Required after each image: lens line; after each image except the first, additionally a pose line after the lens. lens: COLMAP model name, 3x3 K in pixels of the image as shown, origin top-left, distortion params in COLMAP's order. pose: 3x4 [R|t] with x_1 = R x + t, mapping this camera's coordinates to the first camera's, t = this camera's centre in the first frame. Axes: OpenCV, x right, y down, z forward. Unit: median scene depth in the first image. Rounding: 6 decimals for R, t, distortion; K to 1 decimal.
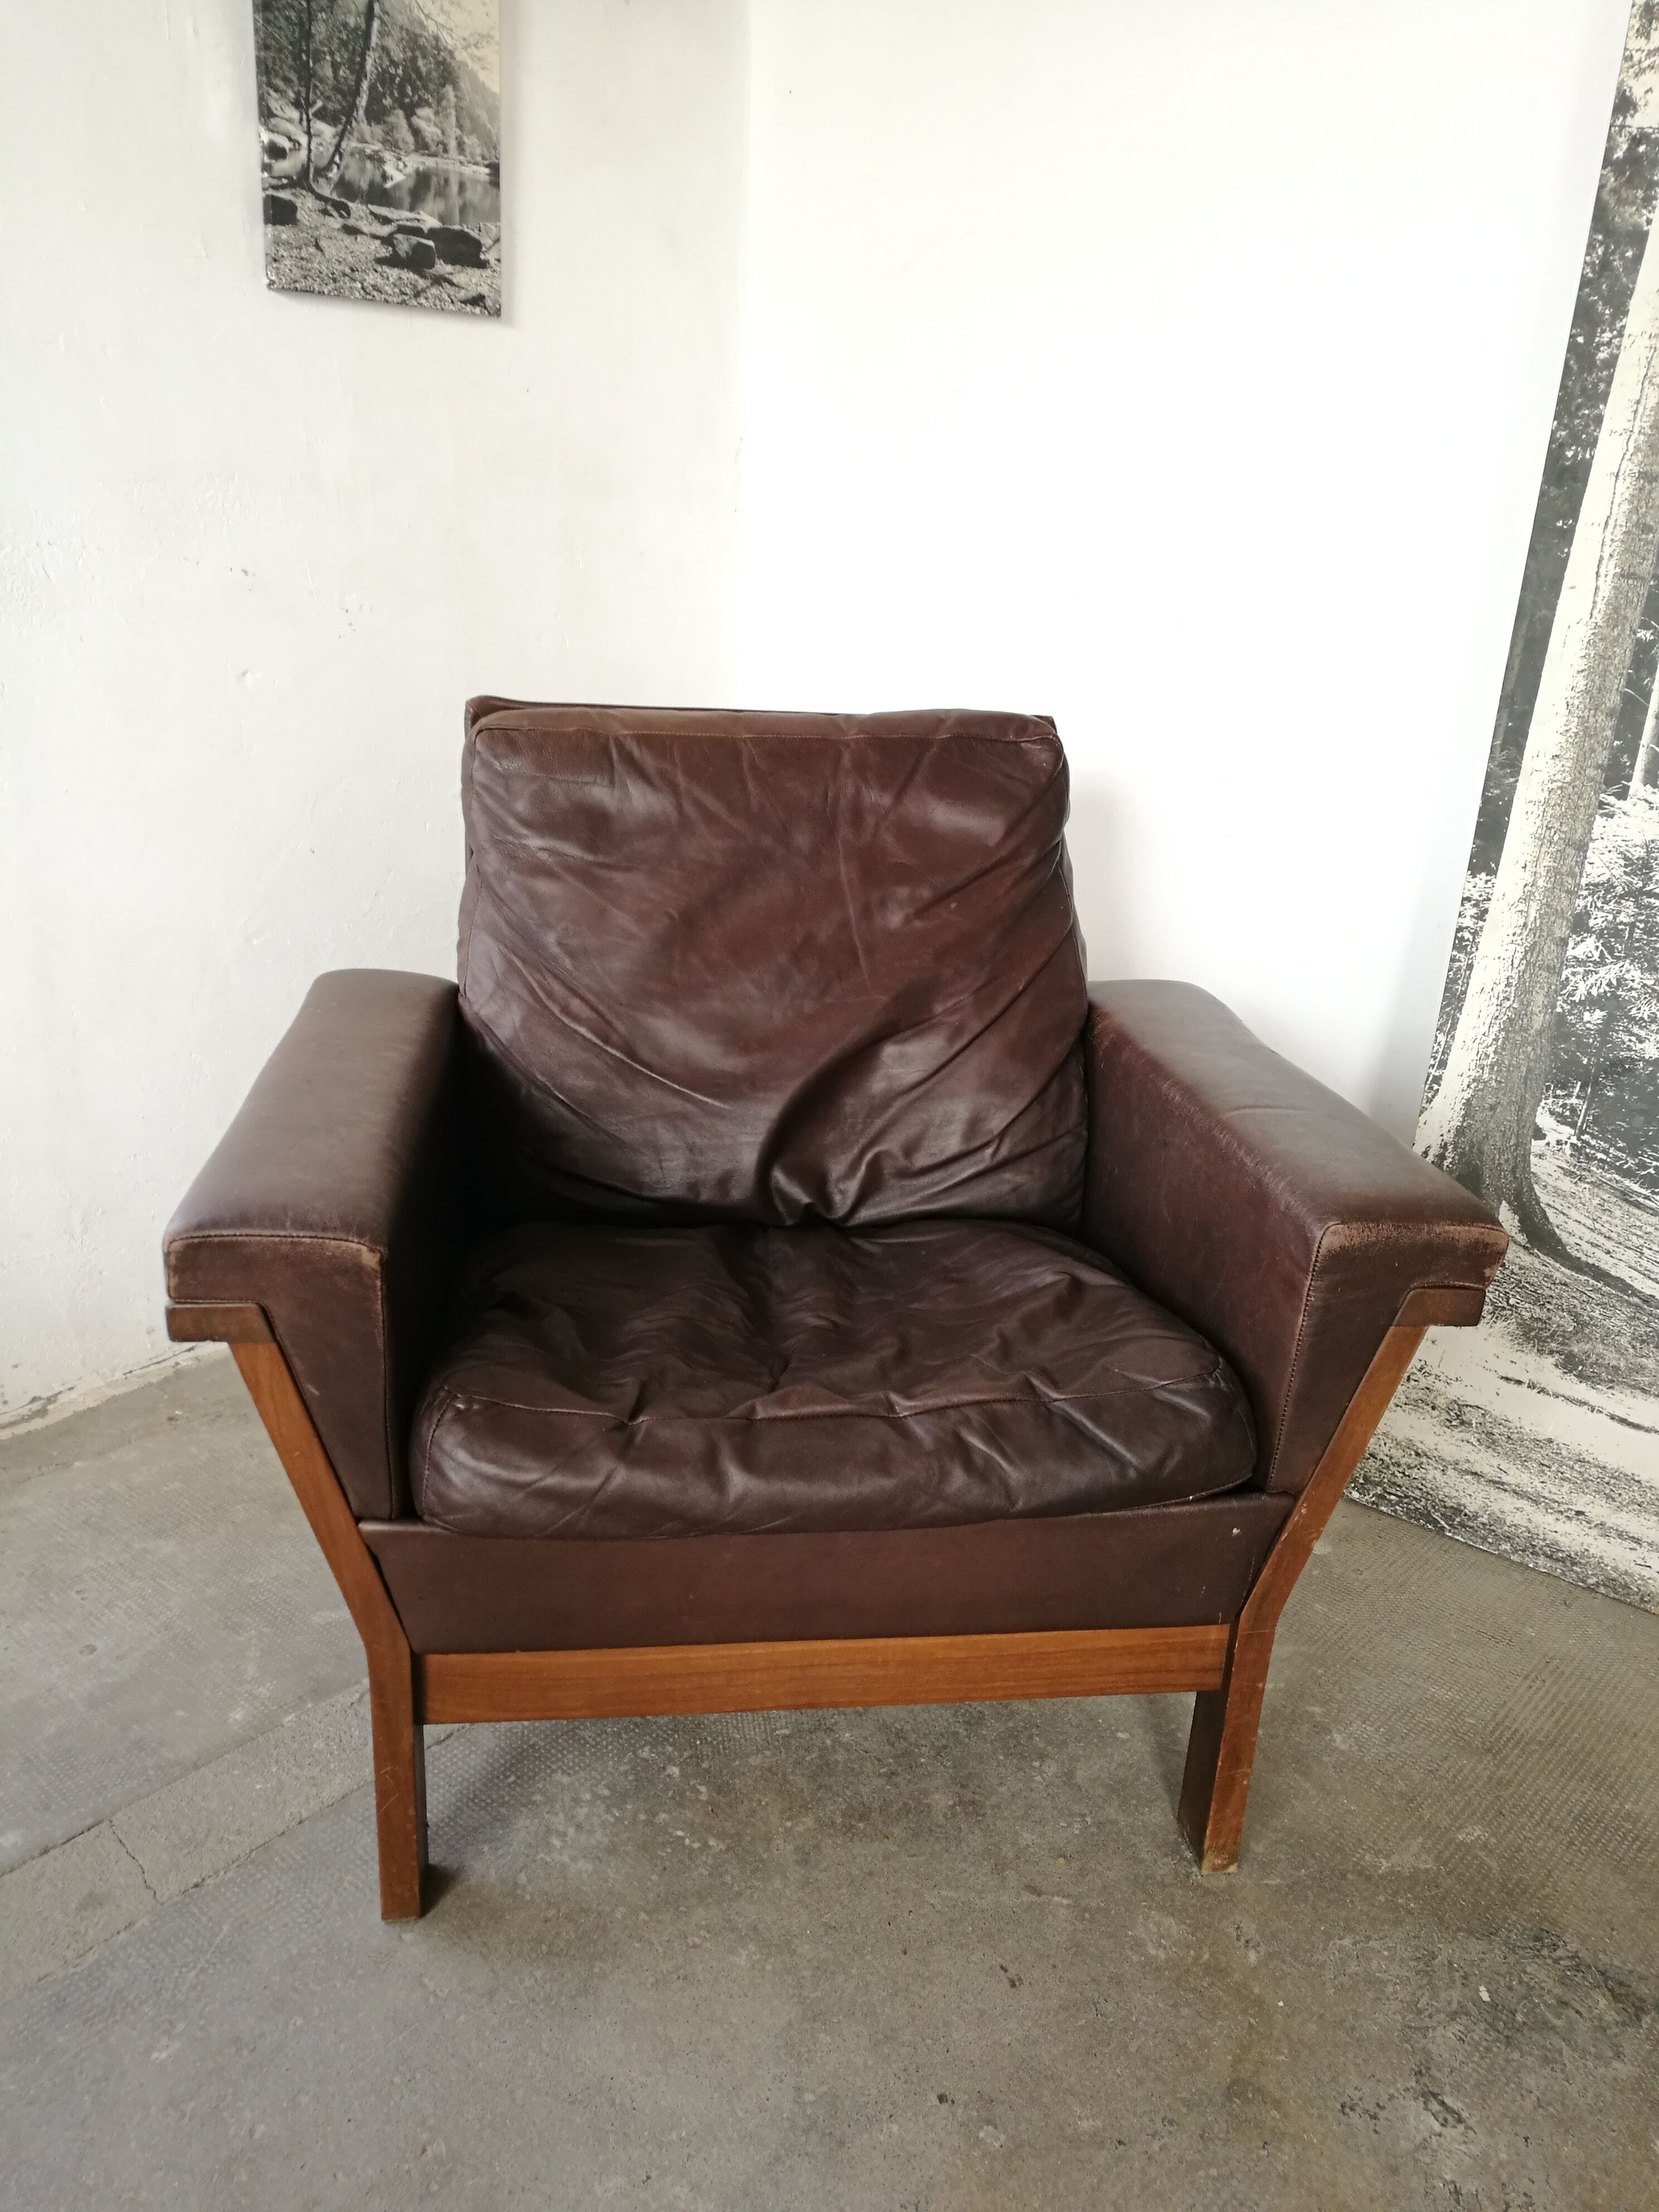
lens RADIAL K [[1755.8, 0, 829.5], [0, 1755.8, 1106.0], [0, 0, 1]] dist [-0.058677, 0.058812]
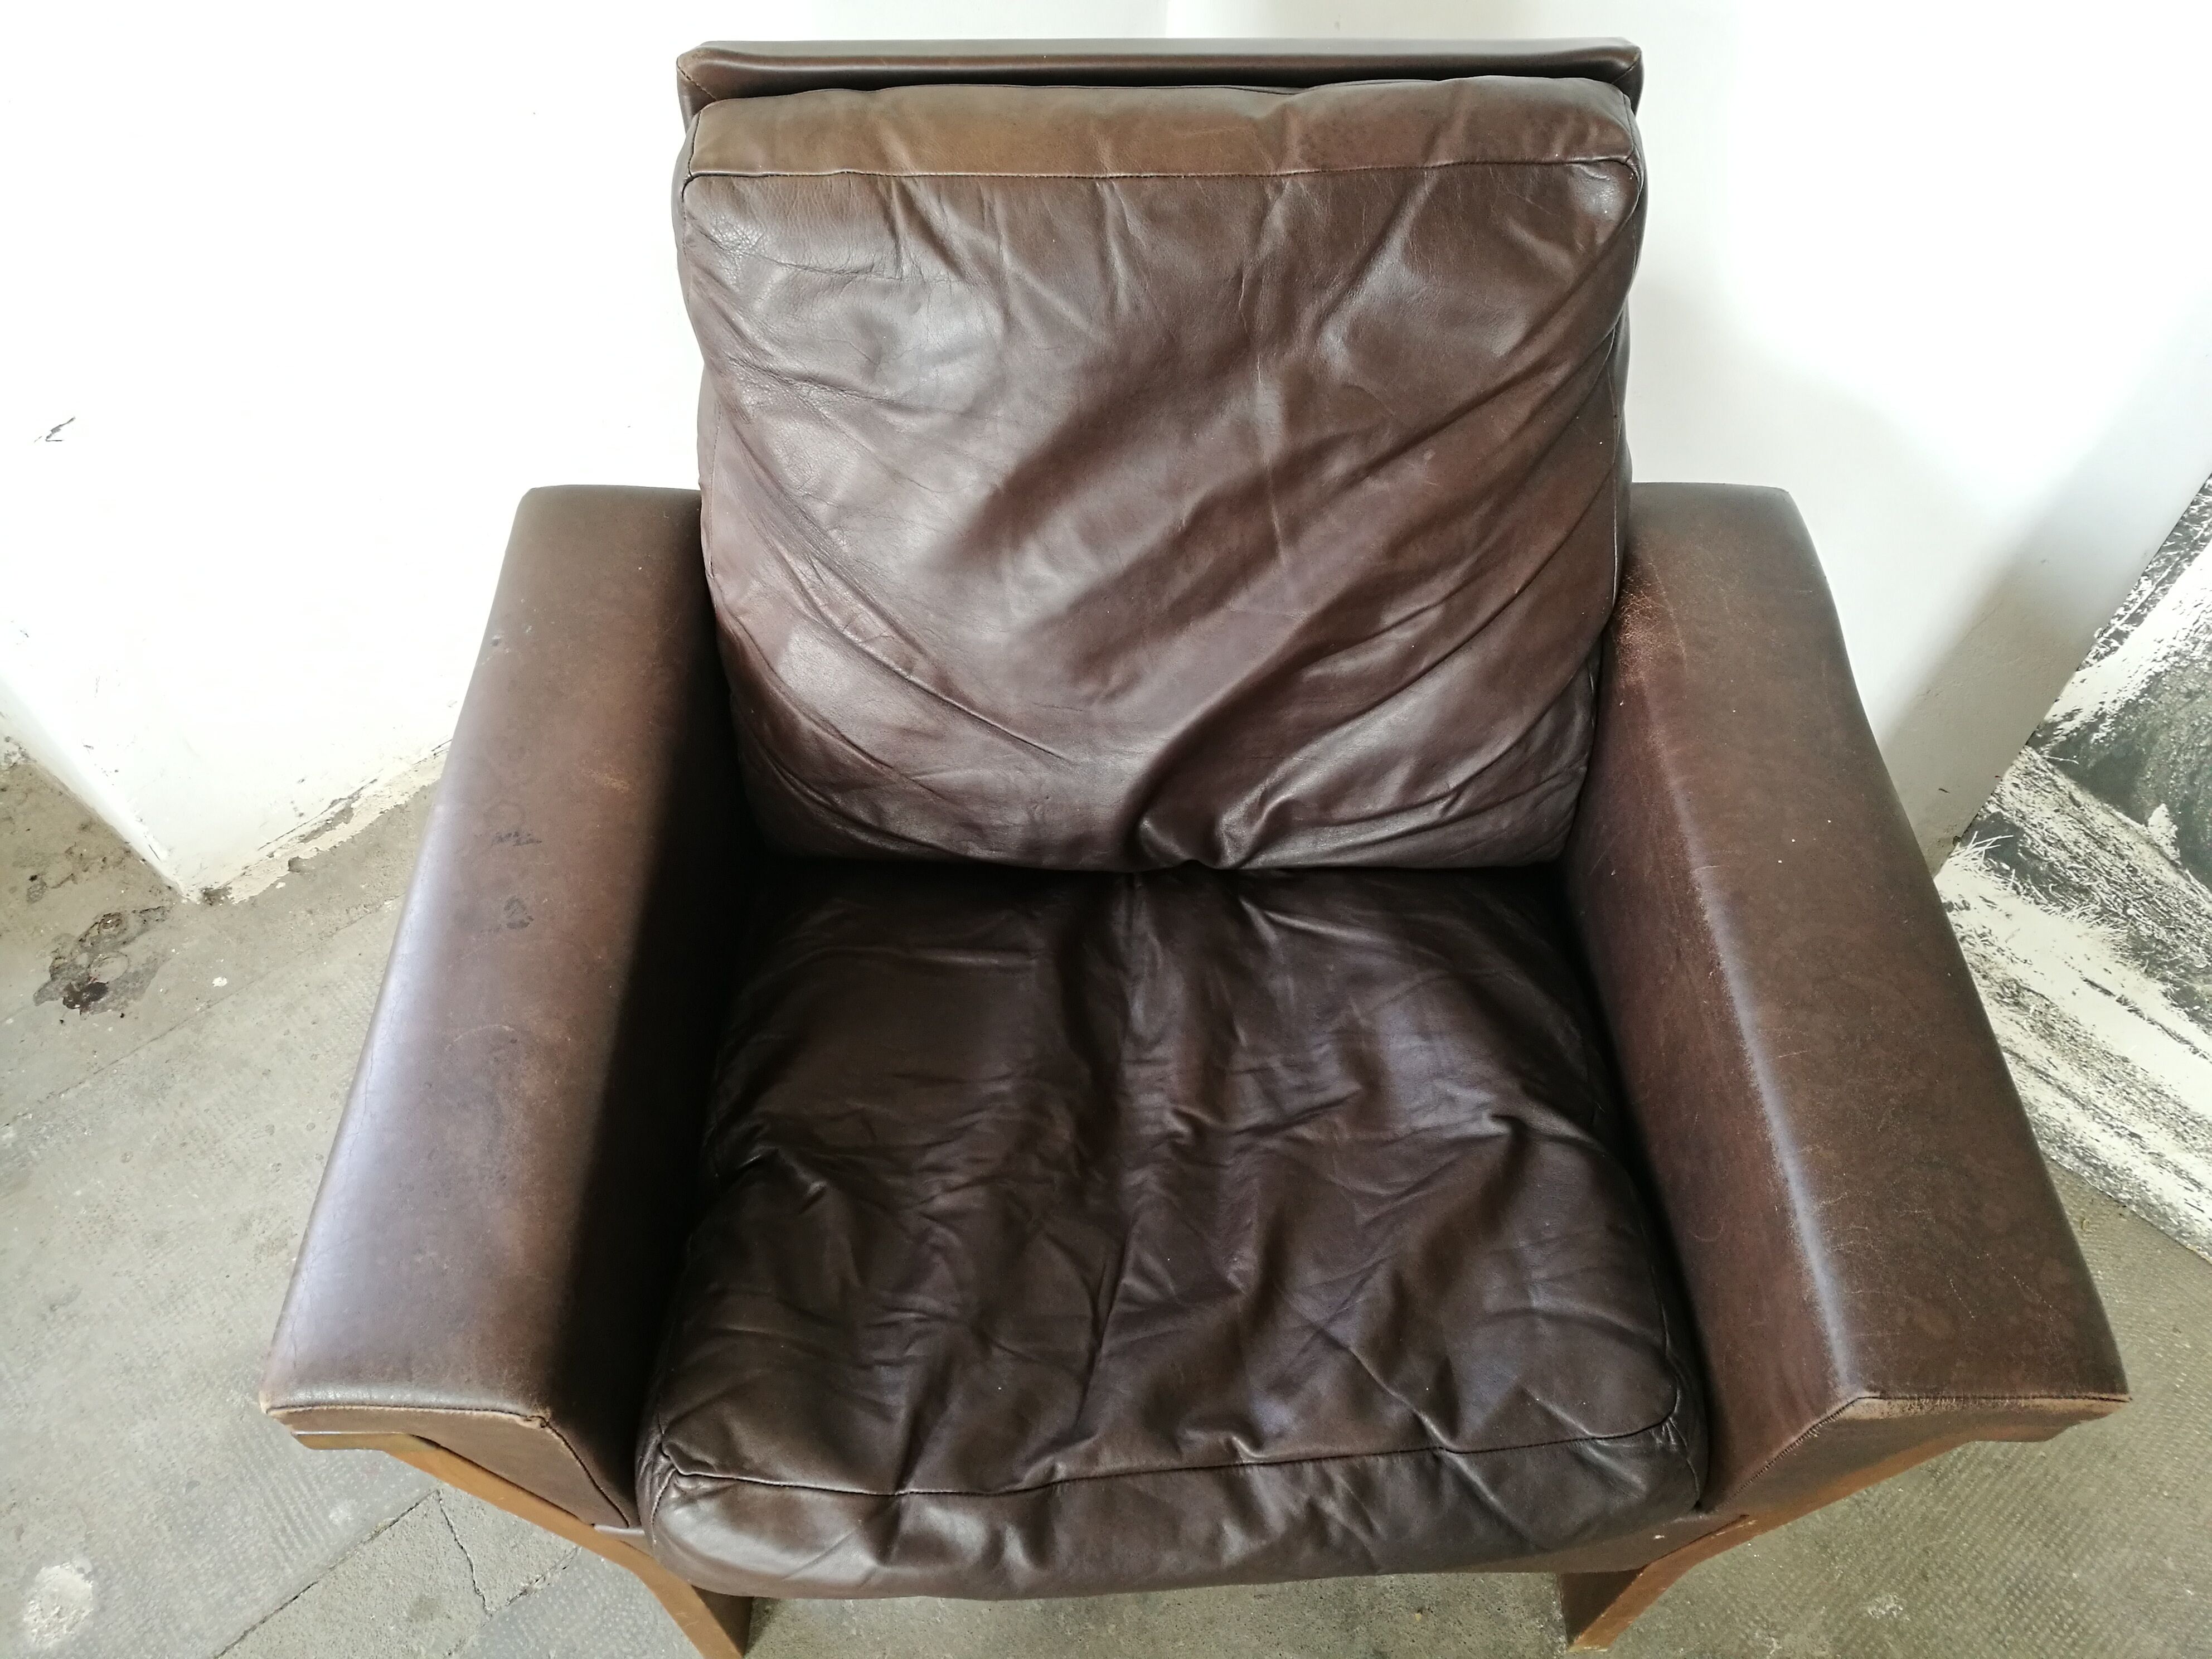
lens RADIAL K [[1755.8, 0, 1106.0], [0, 1755.8, 829.5], [0, 0, 1]] dist [-0.058677, 0.058812]
pose [[0.991553, 0.070315, -0.108991, 0.033314], [0.002753, 0.828707, 0.559676, -0.372297], [0.129676, -0.555248, 0.821513, 0.378245]]
